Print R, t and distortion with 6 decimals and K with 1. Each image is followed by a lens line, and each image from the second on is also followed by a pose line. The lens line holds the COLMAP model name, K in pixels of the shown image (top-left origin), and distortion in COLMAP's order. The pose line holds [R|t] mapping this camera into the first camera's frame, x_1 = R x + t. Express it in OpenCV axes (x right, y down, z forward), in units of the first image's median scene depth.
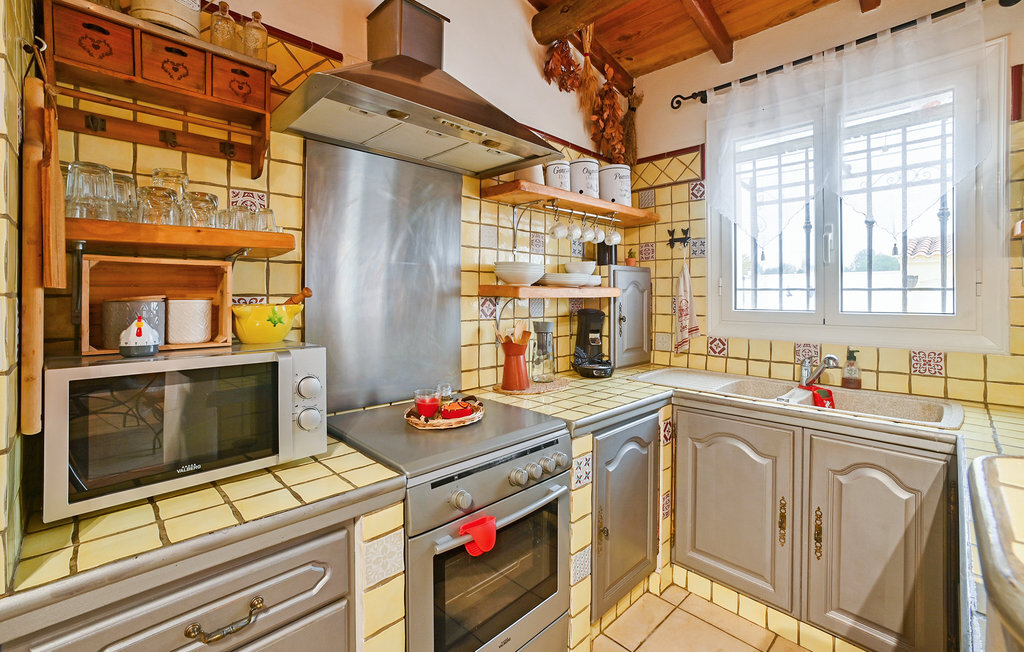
lens RADIAL K [[418.3, 0, 483.0], [0, 418.3, 294.6], [0, 0, 1]] dist [-0.026798, 0.004230]
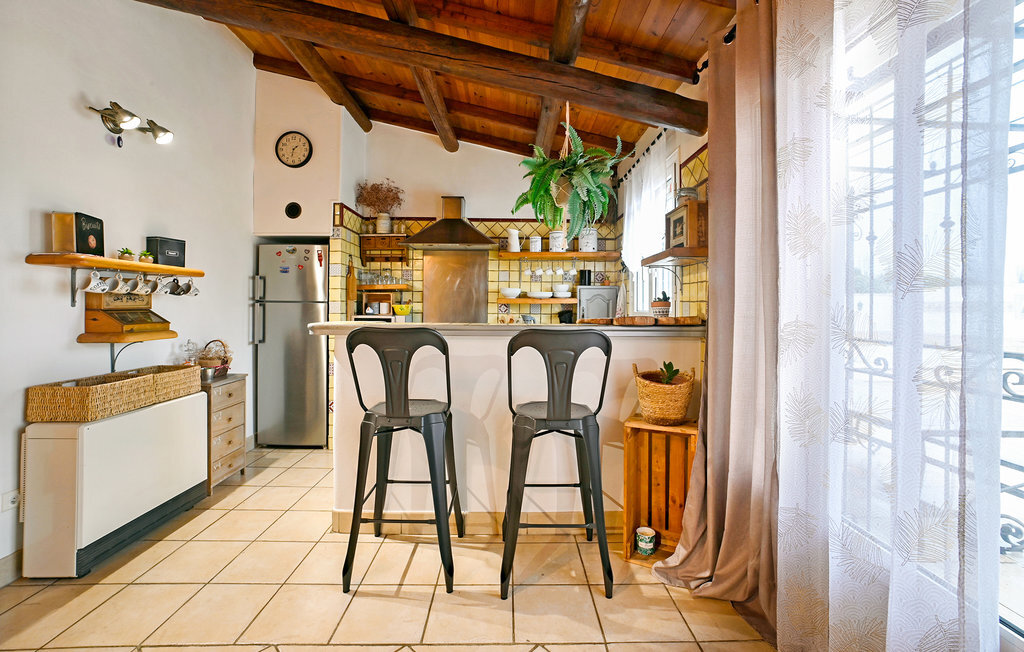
lens RADIAL K [[418.3, 0, 520.3], [0, 418.3, 303.8], [0, 0, 1]] dist [-0.026798, 0.004230]
pose [[0.727505, 0.002086, -0.686099, 2.519918], [-0.006899, 0.999967, -0.004275, 0.025292], [0.686068, 0.007844, 0.727495, -0.845314]]
